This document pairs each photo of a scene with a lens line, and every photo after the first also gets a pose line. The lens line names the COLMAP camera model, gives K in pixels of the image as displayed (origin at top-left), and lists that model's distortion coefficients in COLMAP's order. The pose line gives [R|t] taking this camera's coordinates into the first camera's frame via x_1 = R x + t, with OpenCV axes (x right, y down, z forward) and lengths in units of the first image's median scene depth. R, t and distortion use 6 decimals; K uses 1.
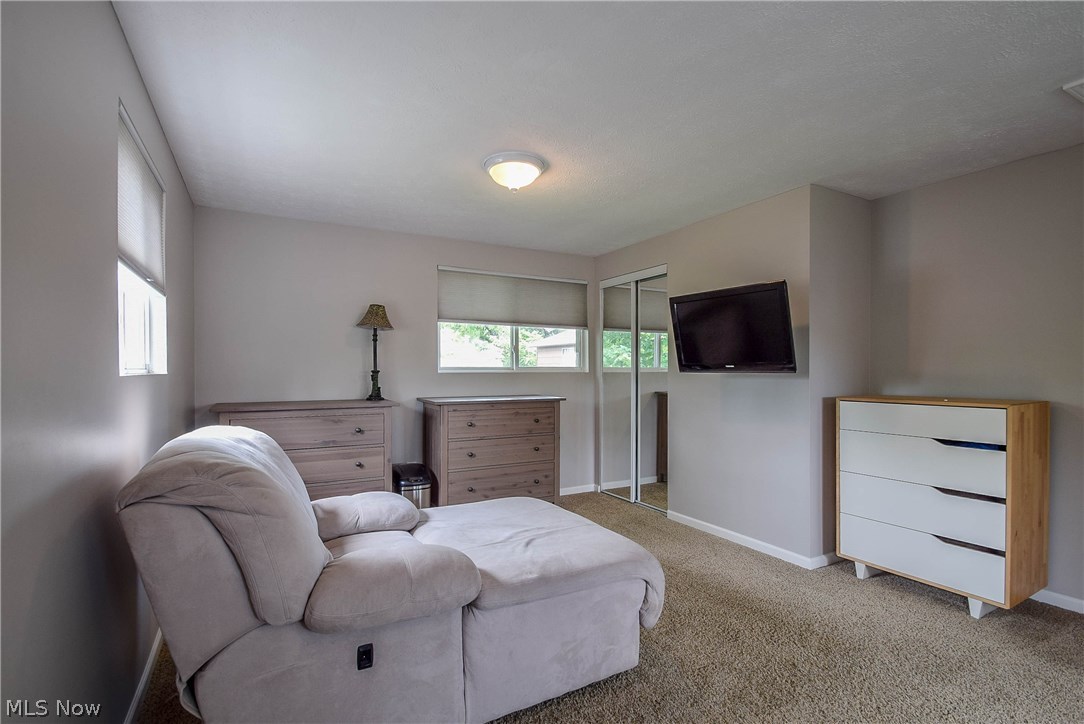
lens RADIAL K [[489.7, 0, 560.6], [0, 489.7, 373.6], [0, 0, 1]] dist [0.018213, -0.015402]
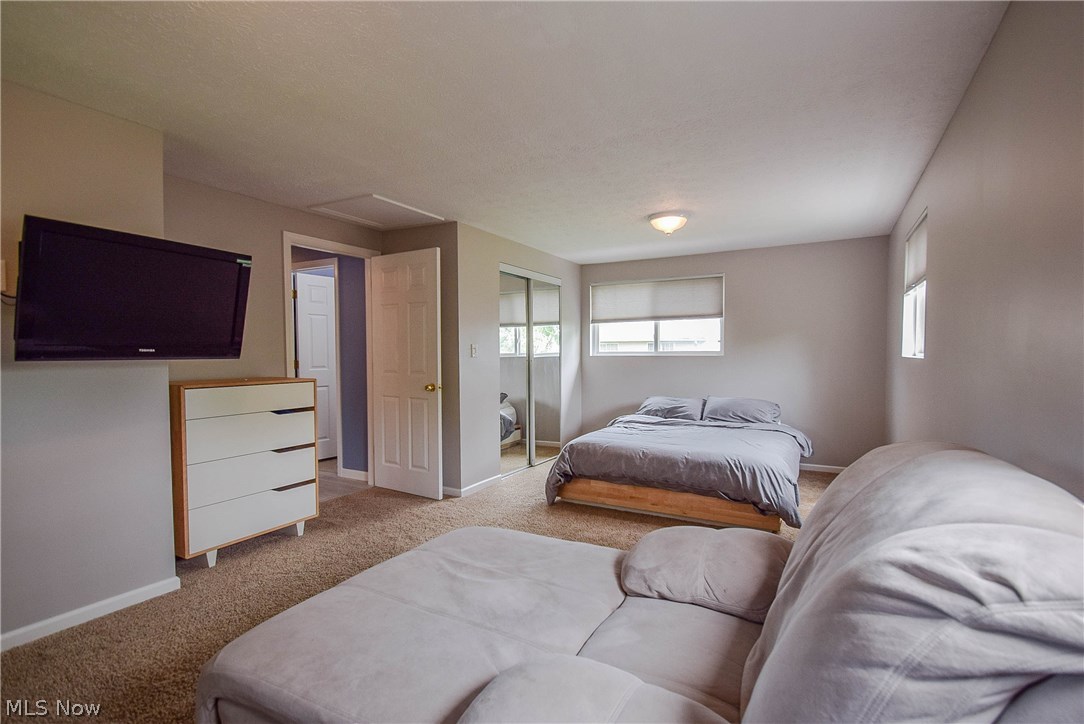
lens RADIAL K [[460.8, 0, 521.4], [0, 460.8, 374.5], [0, 0, 1]] dist [-0.001010, -0.000558]
pose [[-0.439091, -0.038899, 0.897600, -0.396641], [0.007115, 0.998880, 0.046769, -0.006426], [-0.898414, 0.026923, -0.438323, 0.698783]]
